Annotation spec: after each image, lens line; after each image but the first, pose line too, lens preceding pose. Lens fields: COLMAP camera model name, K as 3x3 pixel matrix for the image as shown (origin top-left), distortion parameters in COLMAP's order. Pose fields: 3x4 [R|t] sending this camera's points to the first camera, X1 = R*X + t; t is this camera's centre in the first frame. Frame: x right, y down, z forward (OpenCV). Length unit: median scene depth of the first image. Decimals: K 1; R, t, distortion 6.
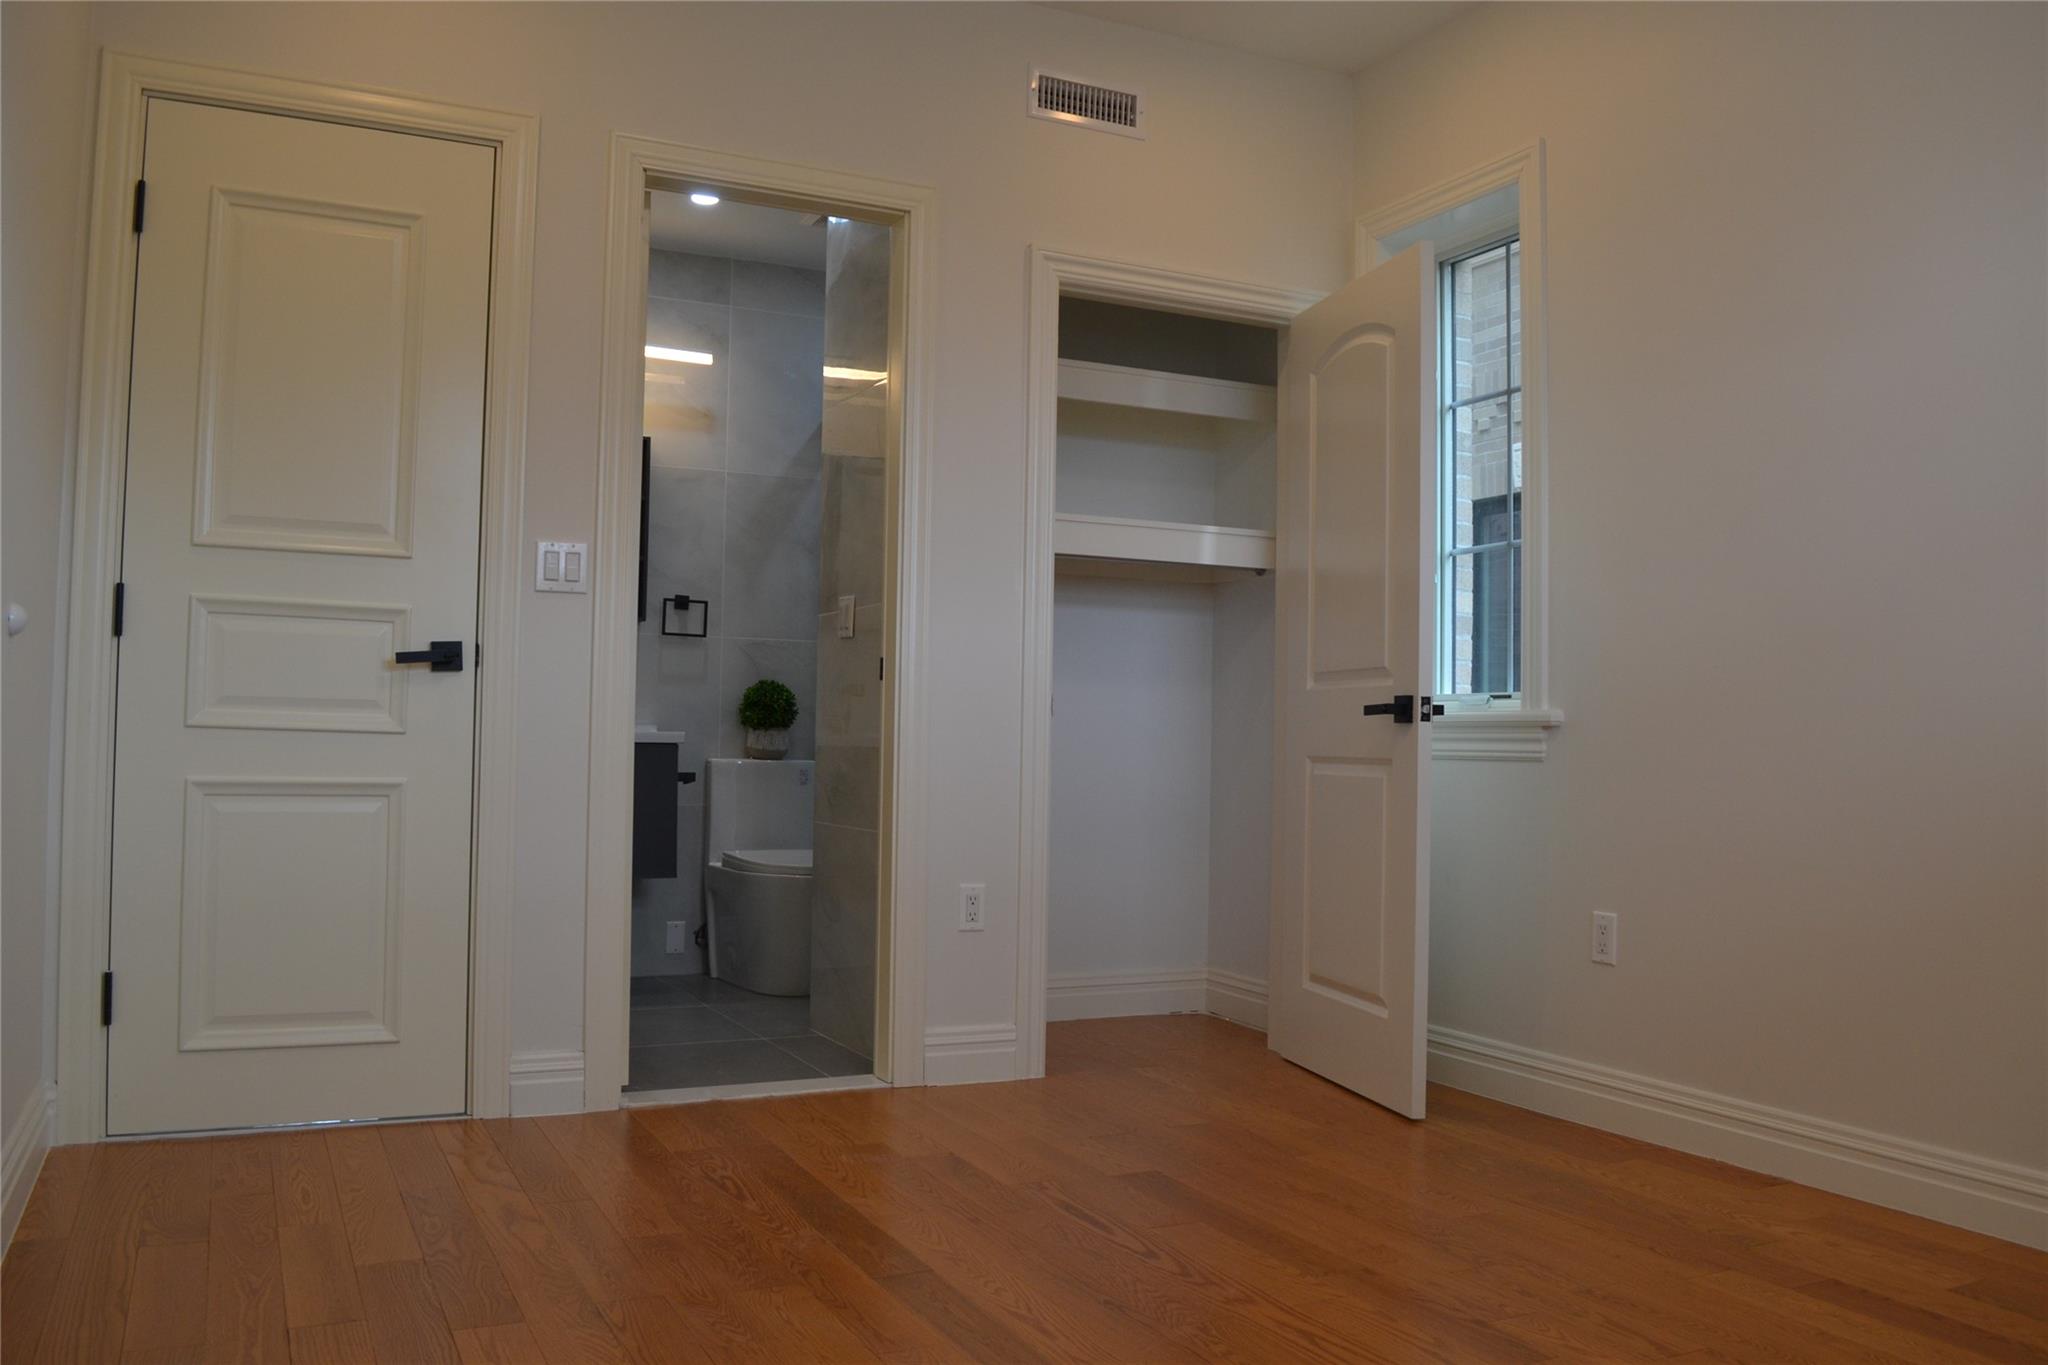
lens RADIAL K [[1641.8, 0, 1027.3], [0, 1641.8, 677.3], [0, 0, 1]] dist [-0.075257, 0.006946]
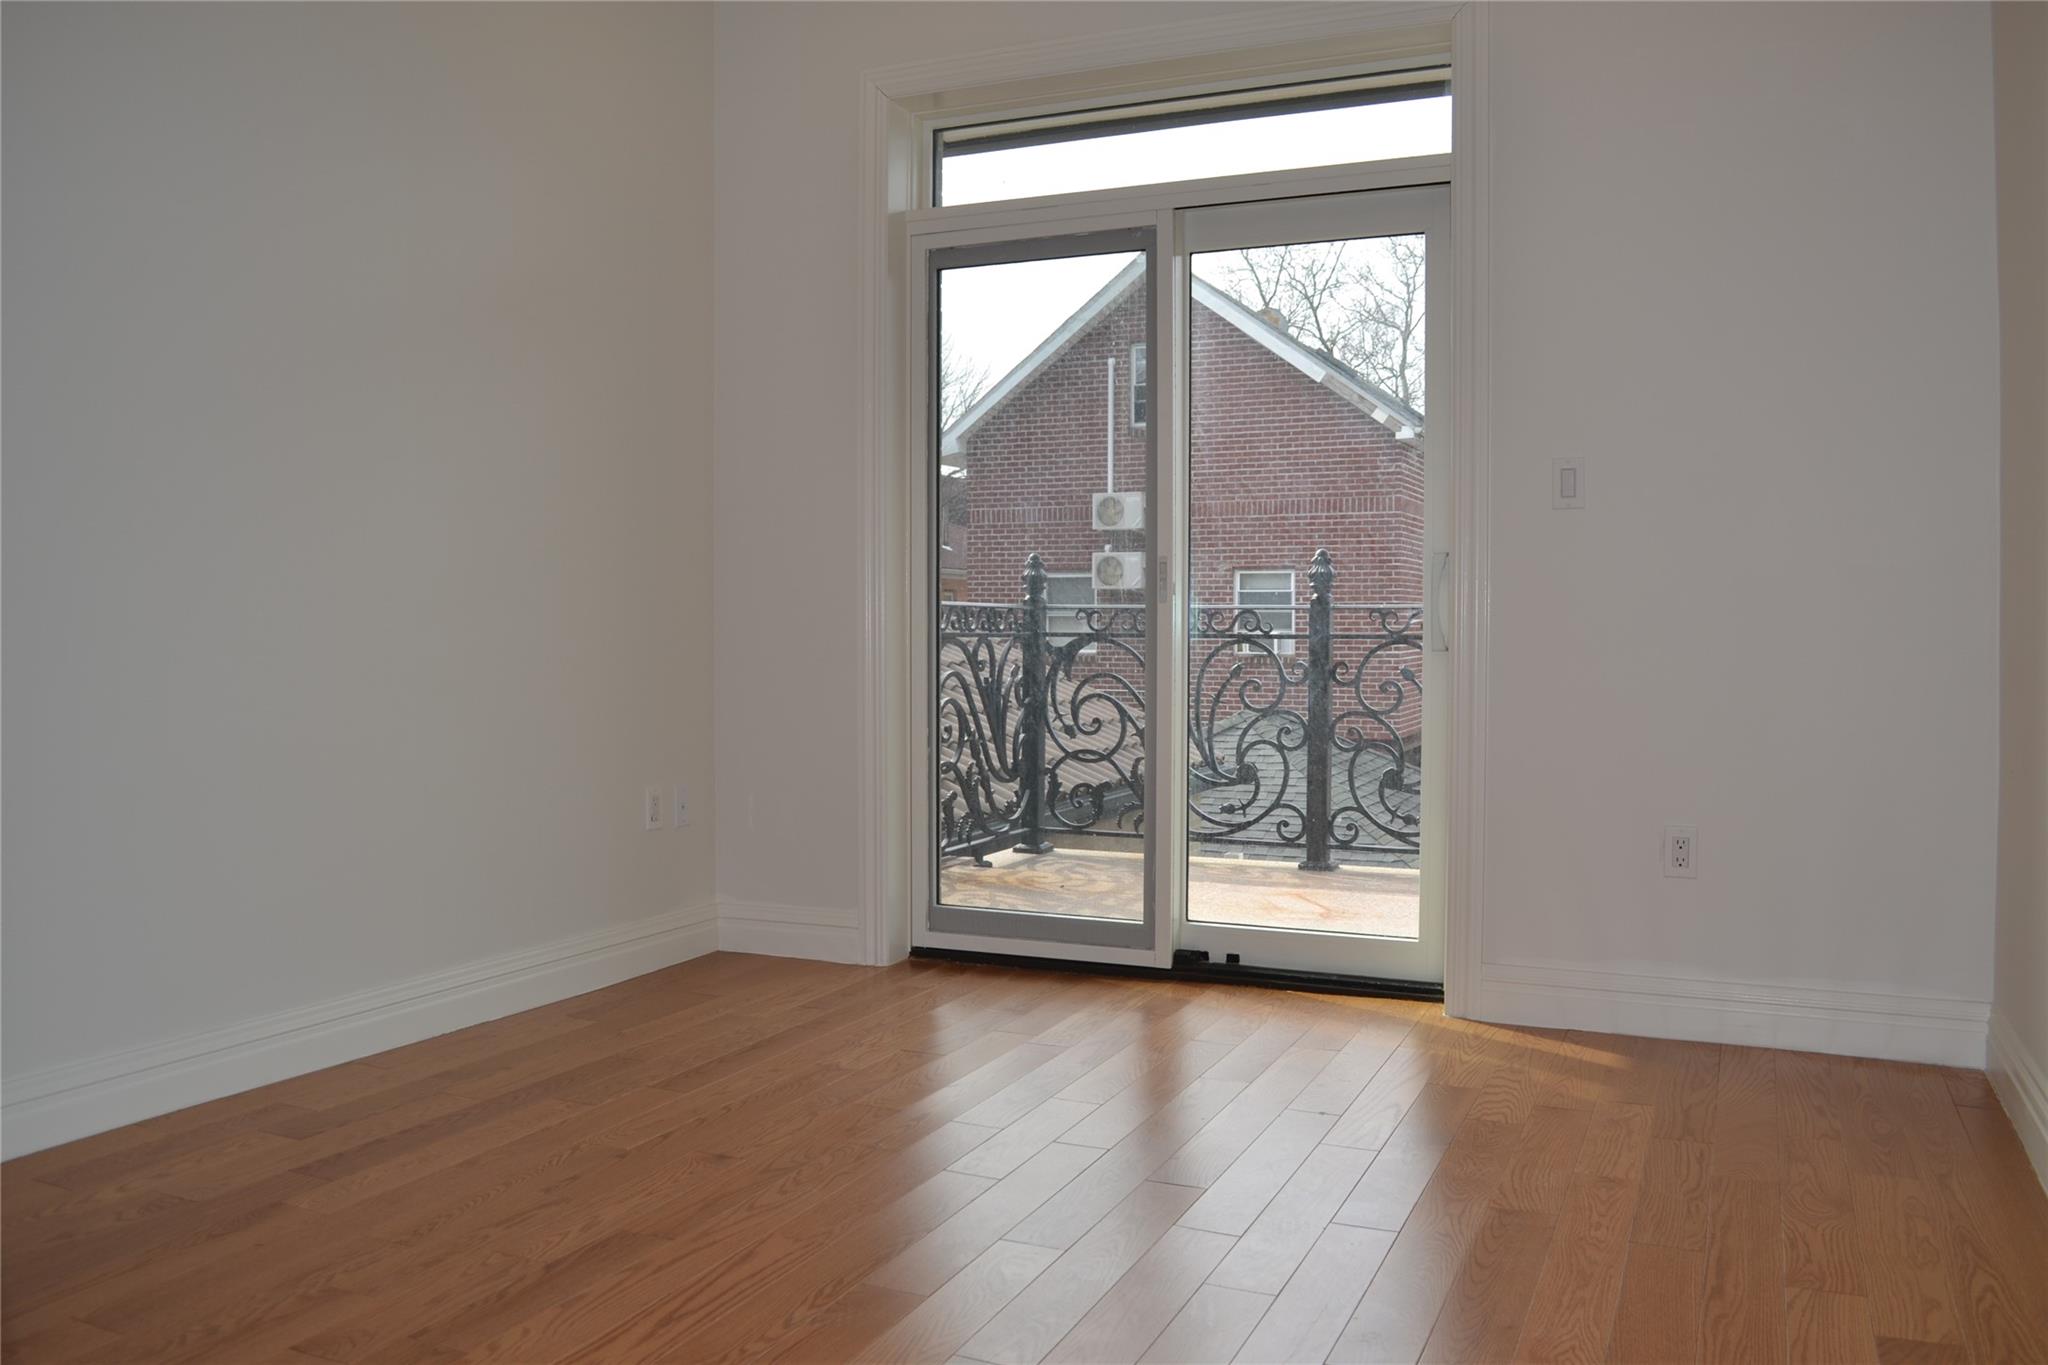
lens RADIAL K [[1641.8, 0, 1023.8], [0, 1641.8, 680.0], [0, 0, 1]] dist [-0.075257, 0.006946]
pose [[-0.632891, -0.044833, 0.772941, -0.566238], [-0.041478, 0.998852, 0.023974, 0.019886], [-0.773129, -0.016887, -0.634024, 1.281865]]
